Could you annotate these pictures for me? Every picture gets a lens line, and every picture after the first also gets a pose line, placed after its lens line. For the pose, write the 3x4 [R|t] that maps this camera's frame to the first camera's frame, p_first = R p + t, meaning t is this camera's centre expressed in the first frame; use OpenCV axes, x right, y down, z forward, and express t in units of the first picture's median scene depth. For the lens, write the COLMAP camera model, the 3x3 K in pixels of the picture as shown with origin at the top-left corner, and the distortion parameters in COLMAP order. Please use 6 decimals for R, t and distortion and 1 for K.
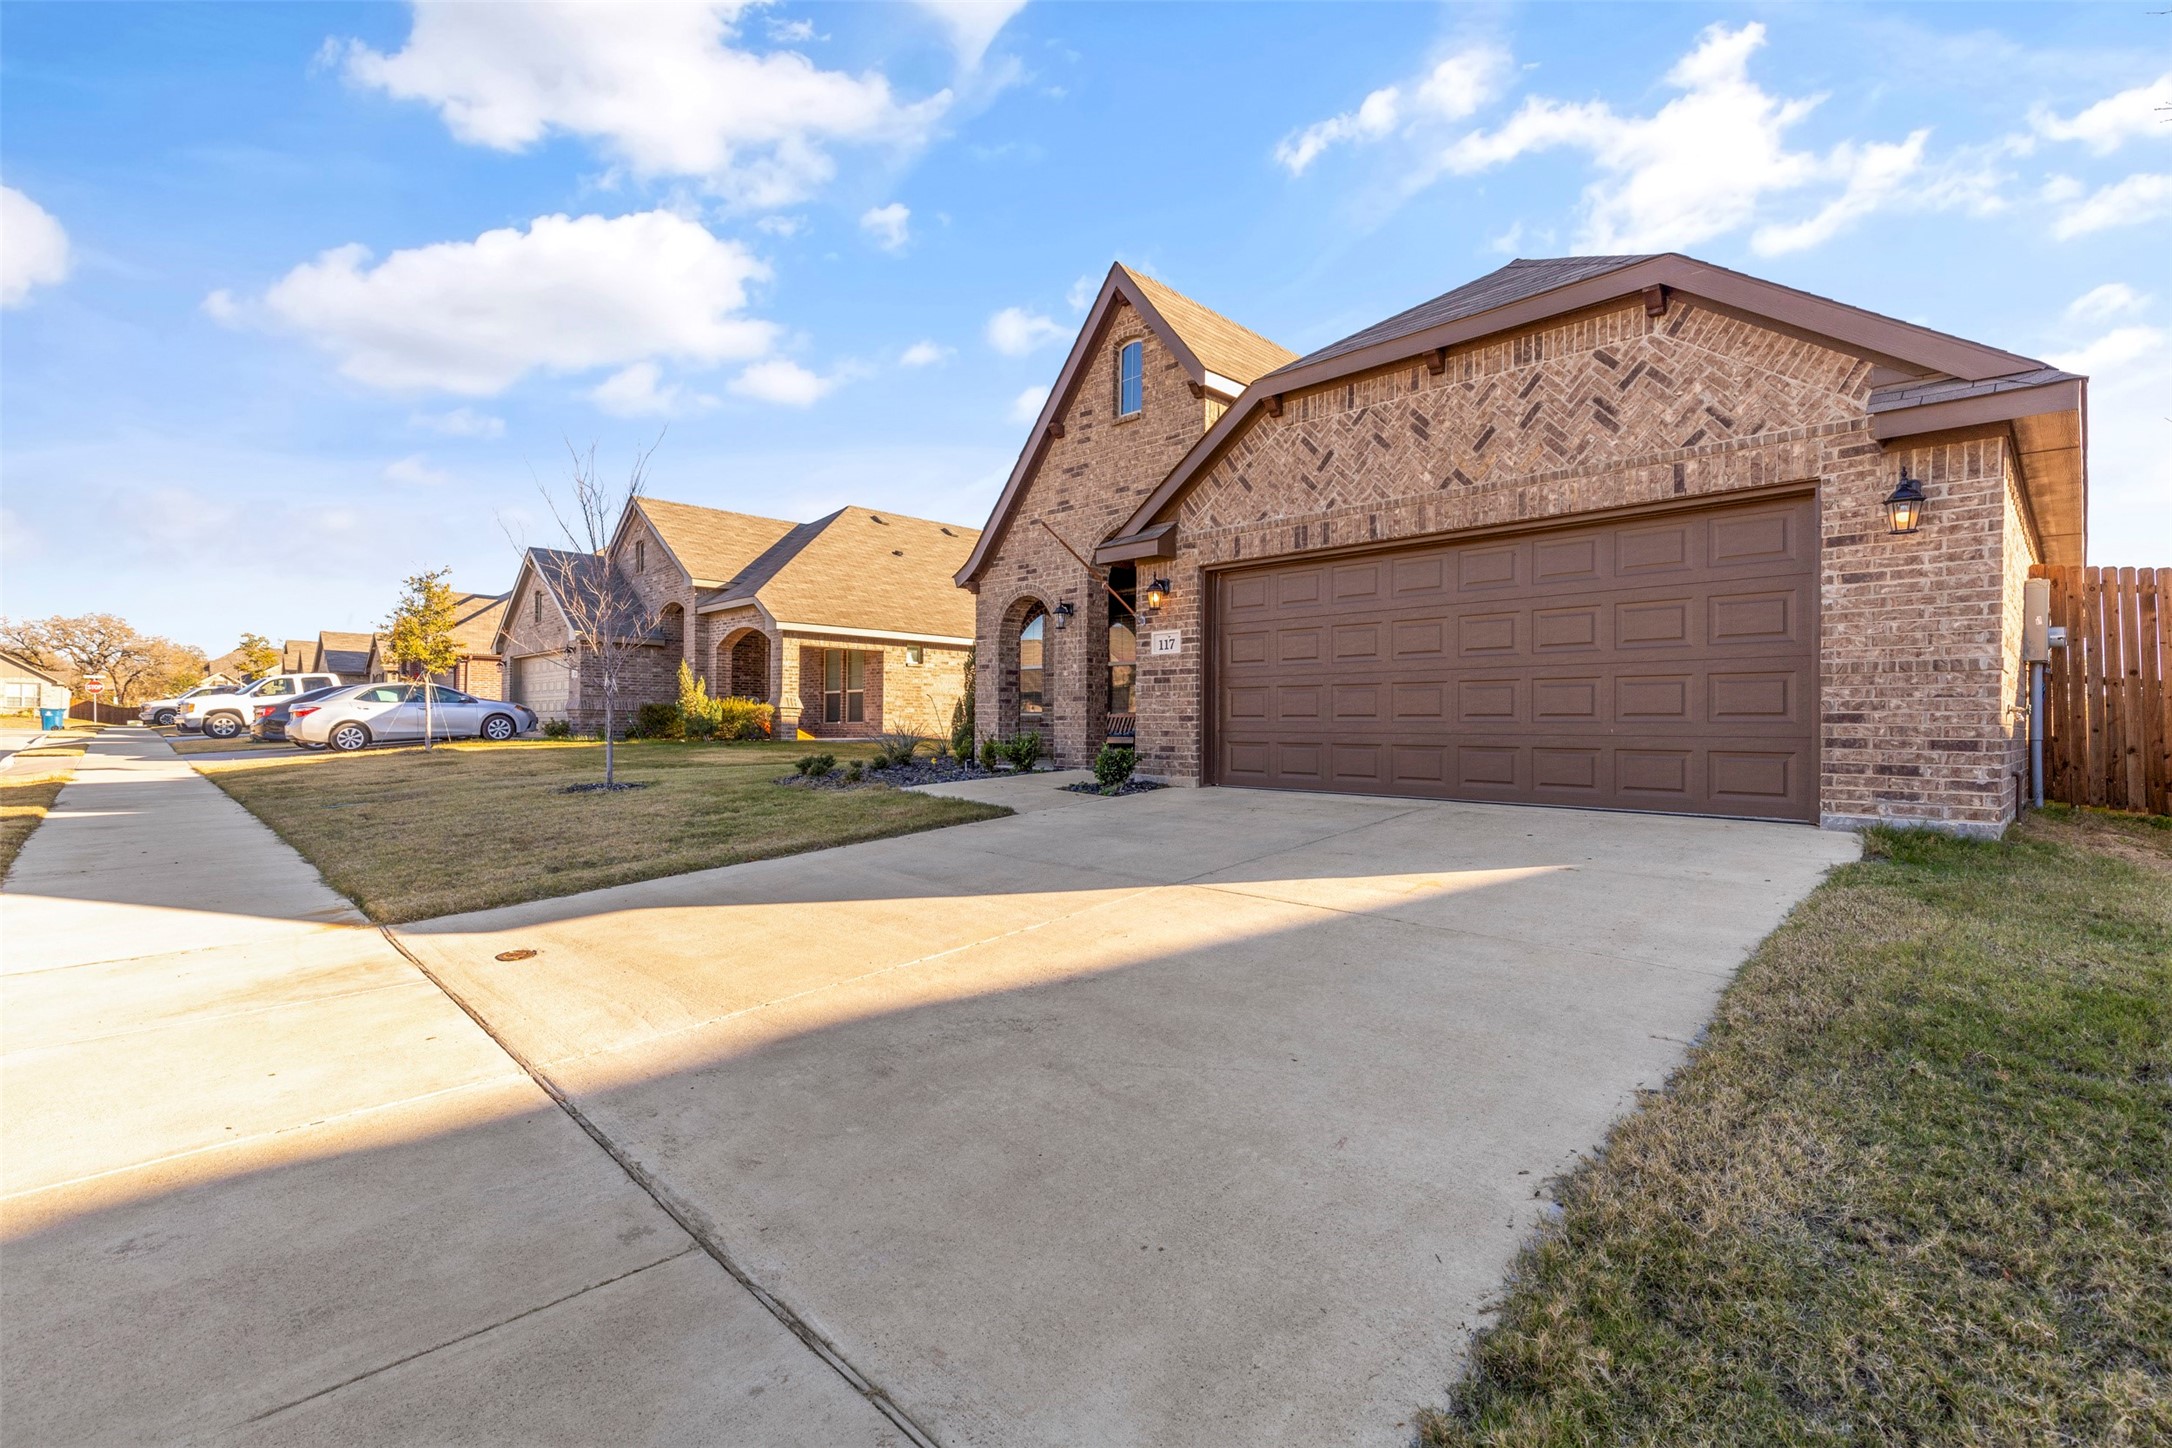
lens RADIAL K [[976.6, 0, 1089.2], [0, 976.6, 715.5], [0, 0, 1]] dist [0.007186, -0.001374]
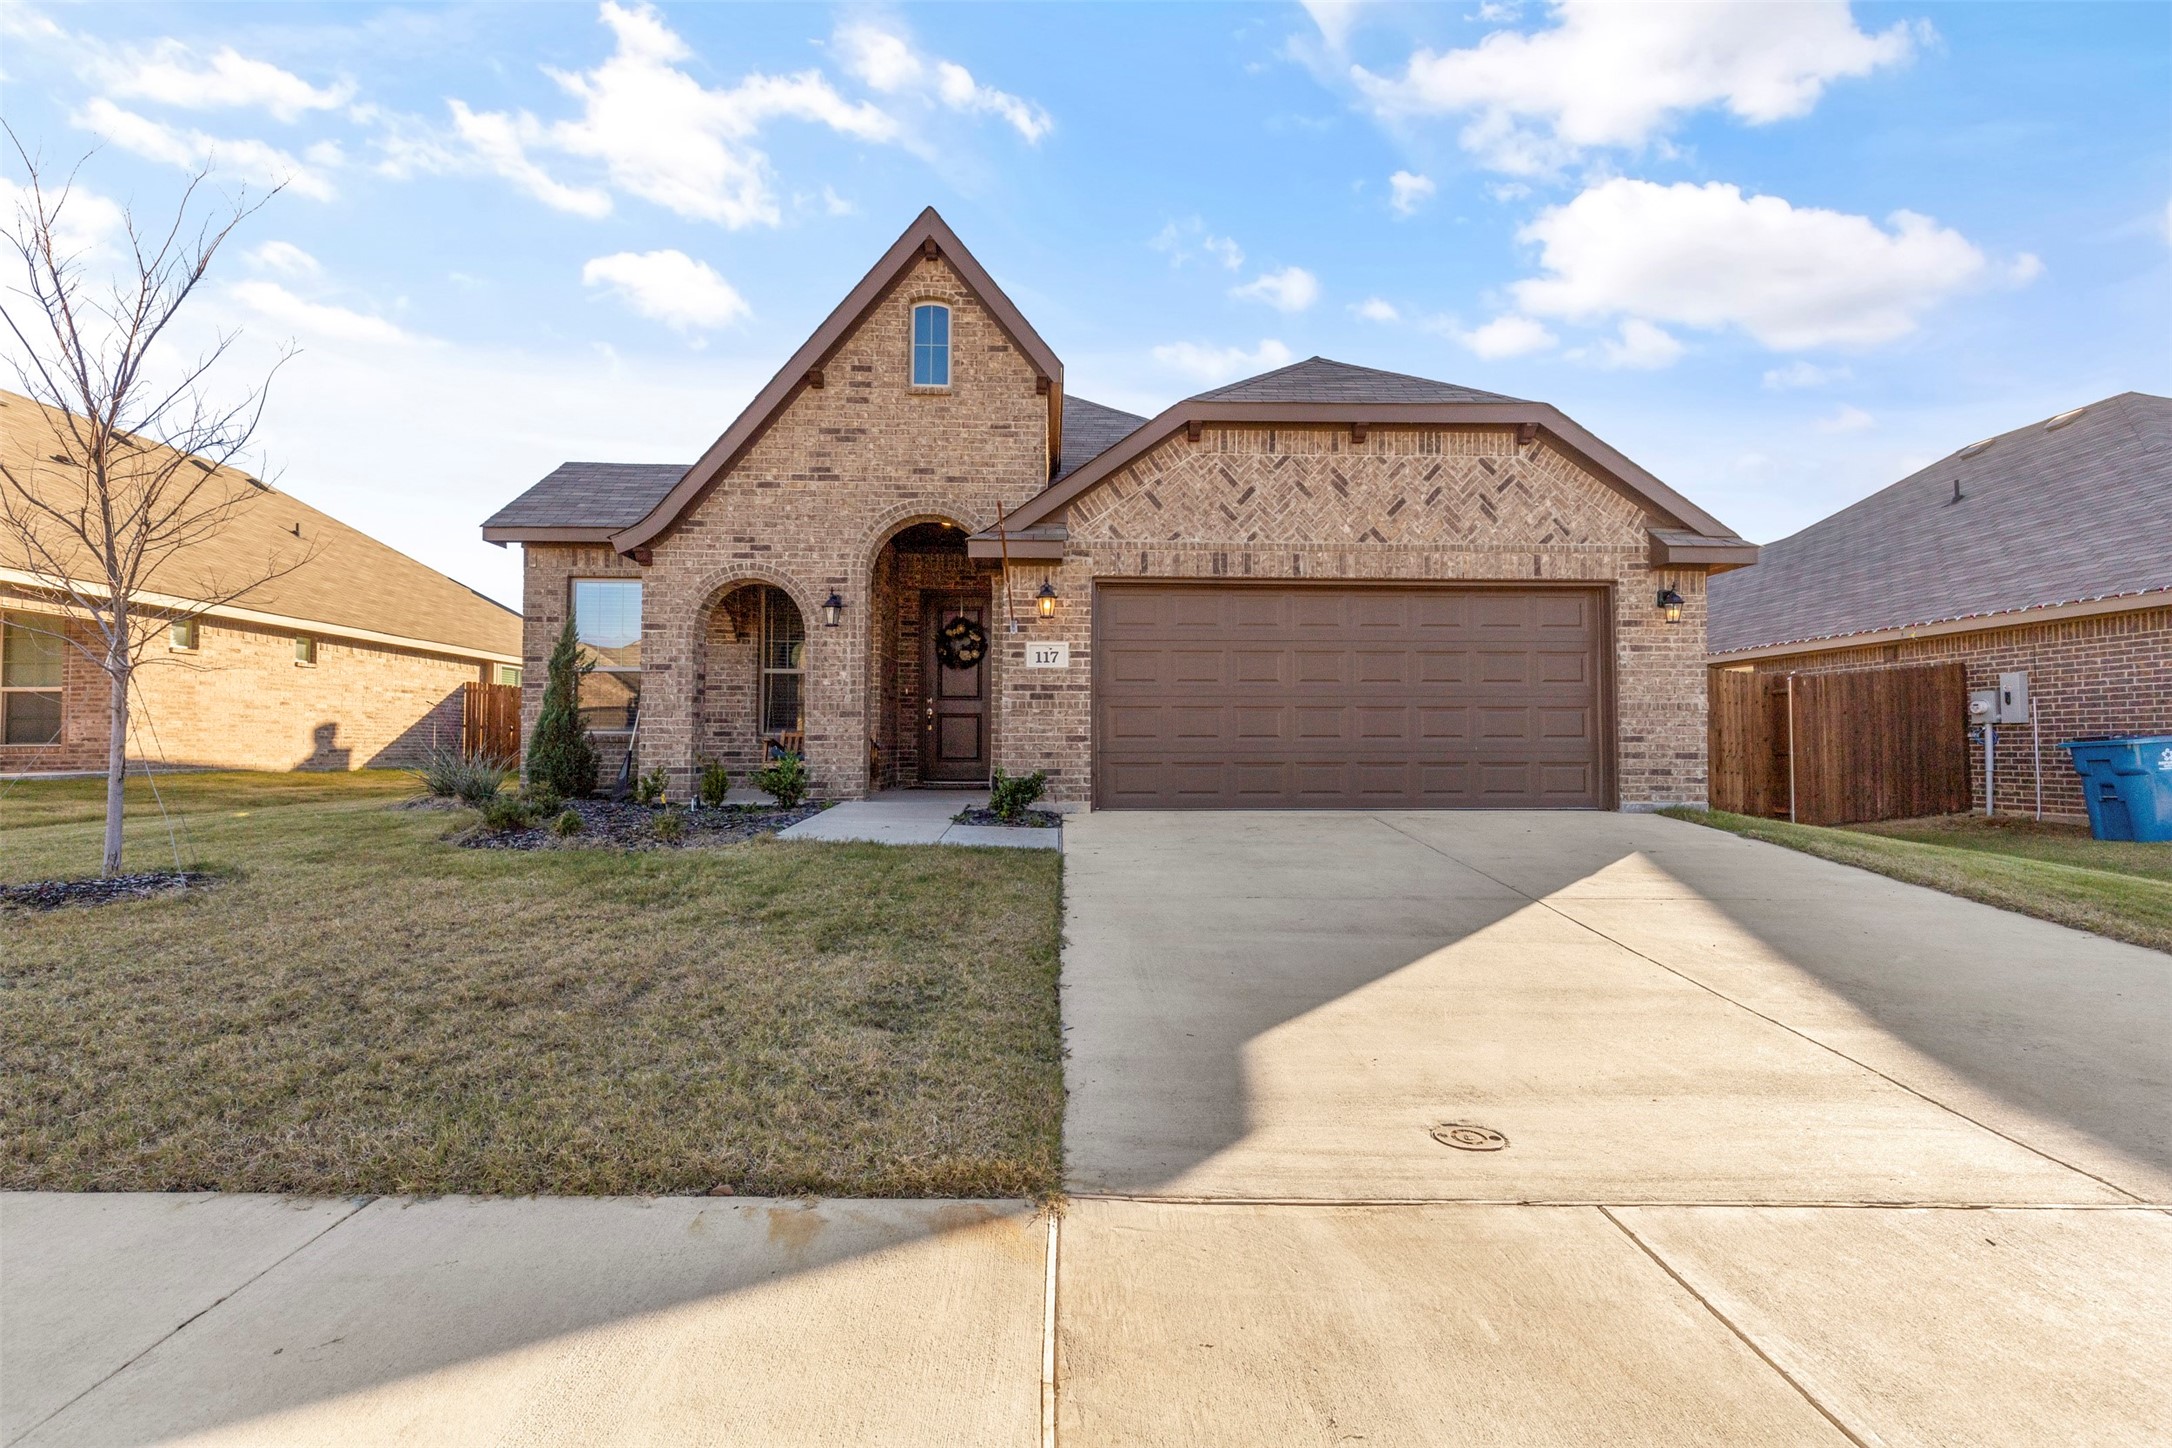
lens RADIAL K [[979.7, 0, 1088.8], [0, 979.7, 720.1], [0, 0, 1]] dist [0.010313, 0.000144]
pose [[0.675699, 0.014272, 0.737039, -0.656866], [-0.003266, 0.999861, -0.016368, 0.000655], [-0.737170, 0.008653, 0.675652, 0.413009]]
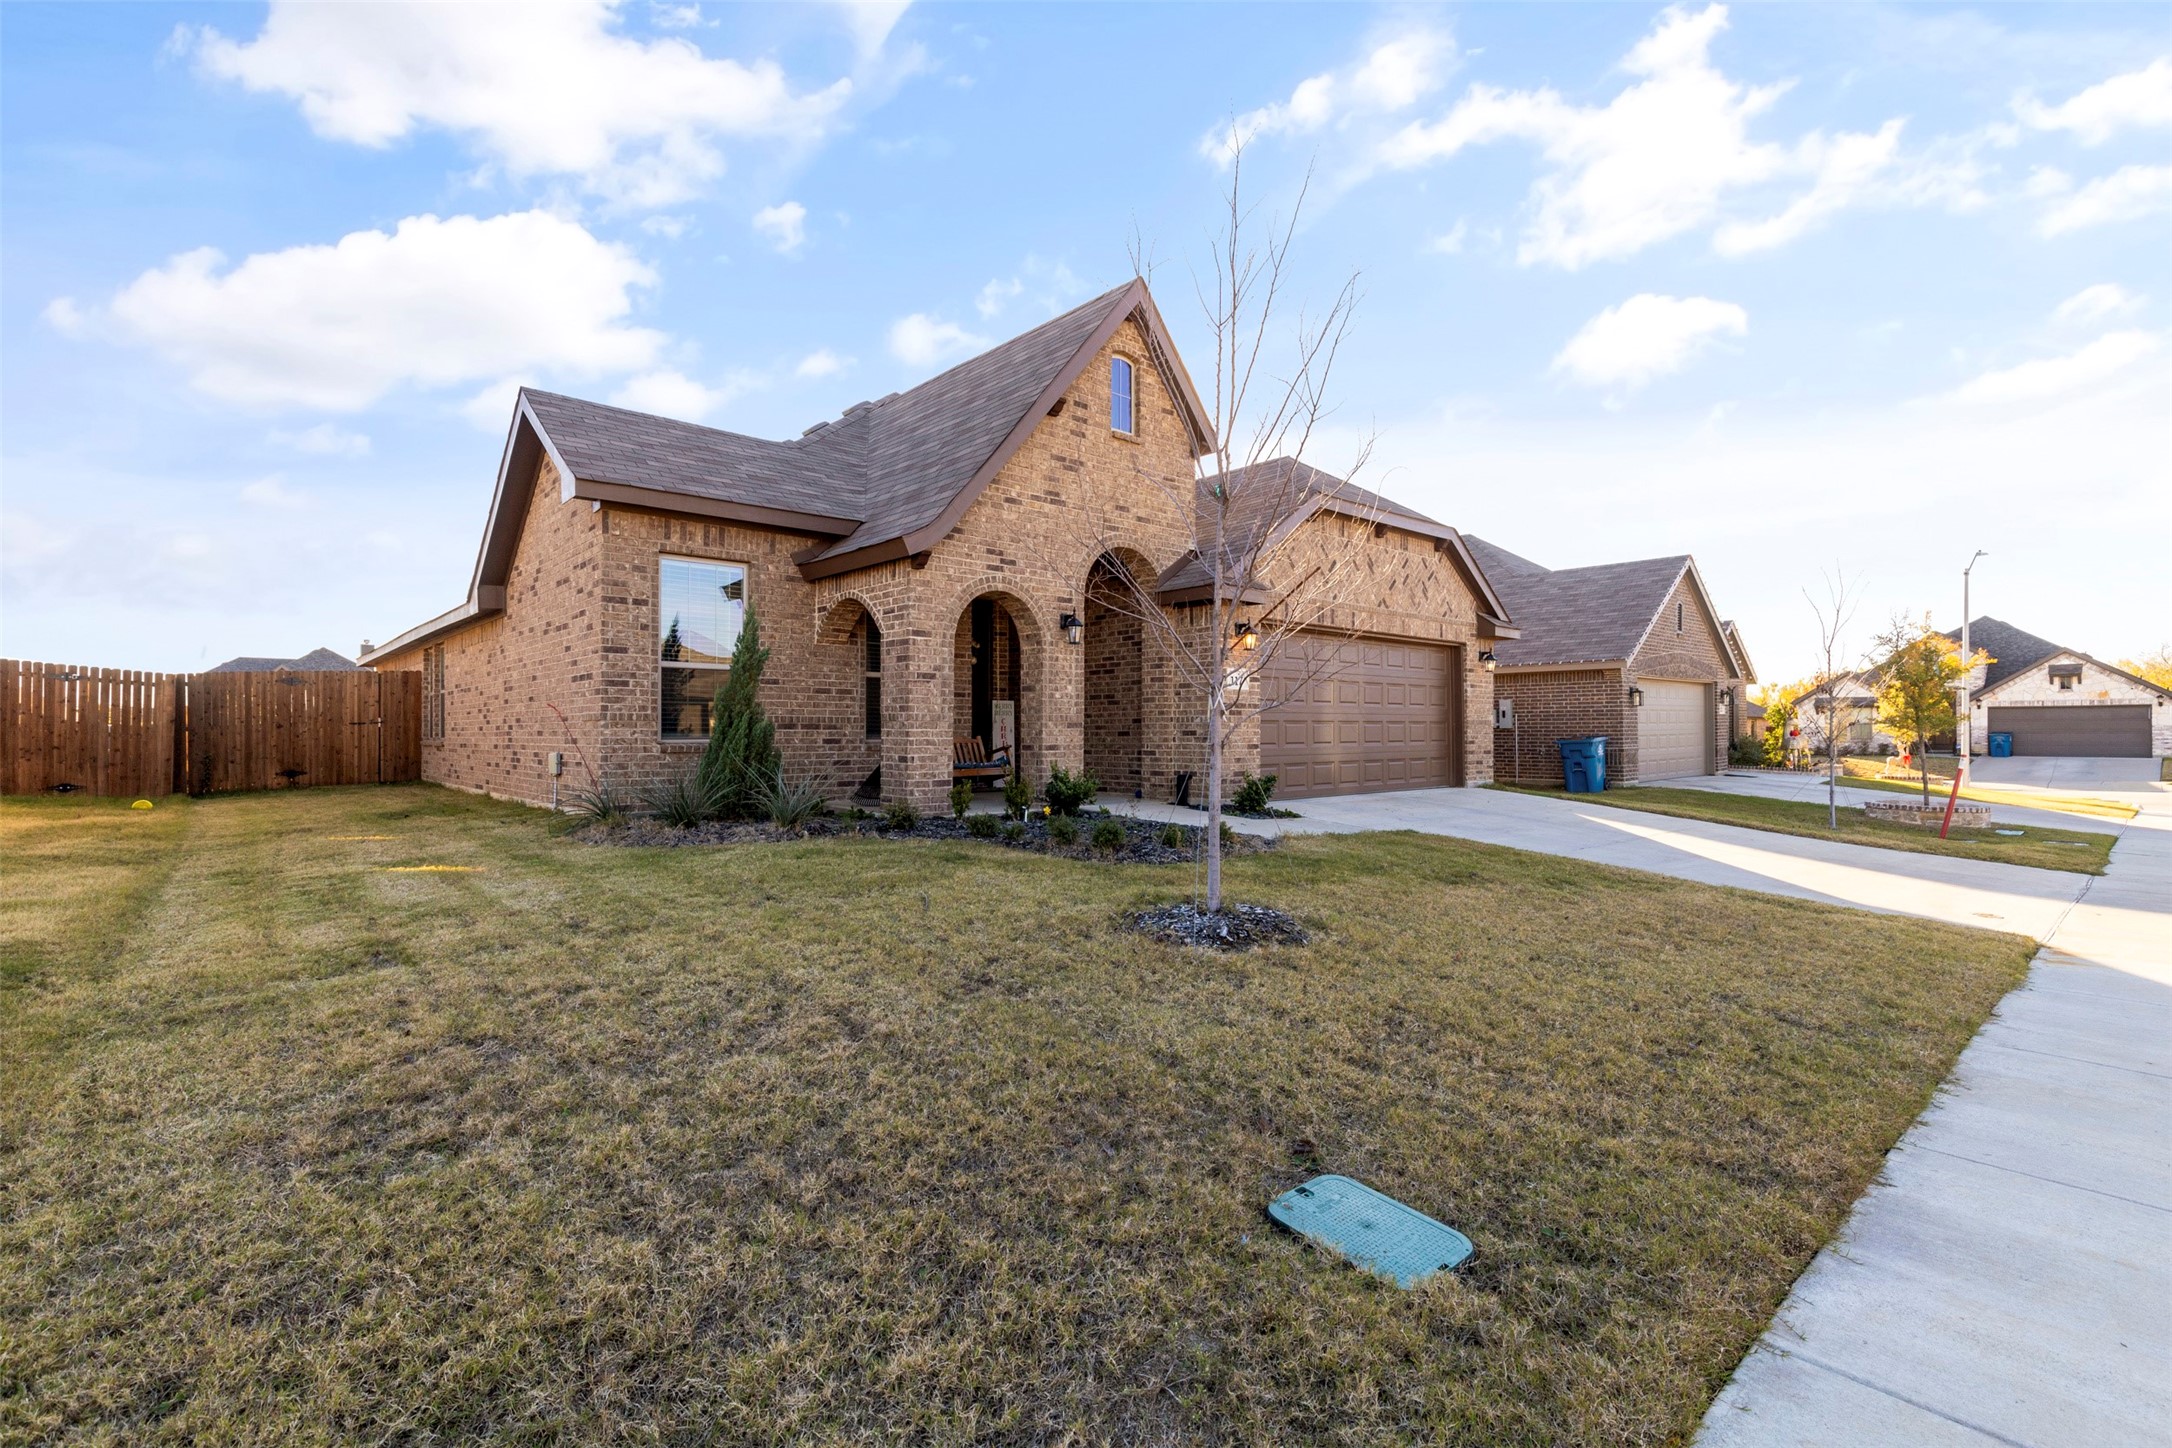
lens RADIAL K [[989.9, 0, 1094.5], [0, 989.9, 727.0], [0, 0, 1]] dist [0.003900, 0.000303]
pose [[0.038109, -0.004194, 0.999265, -1.238667], [-0.009164, 0.999948, 0.004547, -0.027254], [-0.999232, -0.009331, 0.038069, 1.300772]]
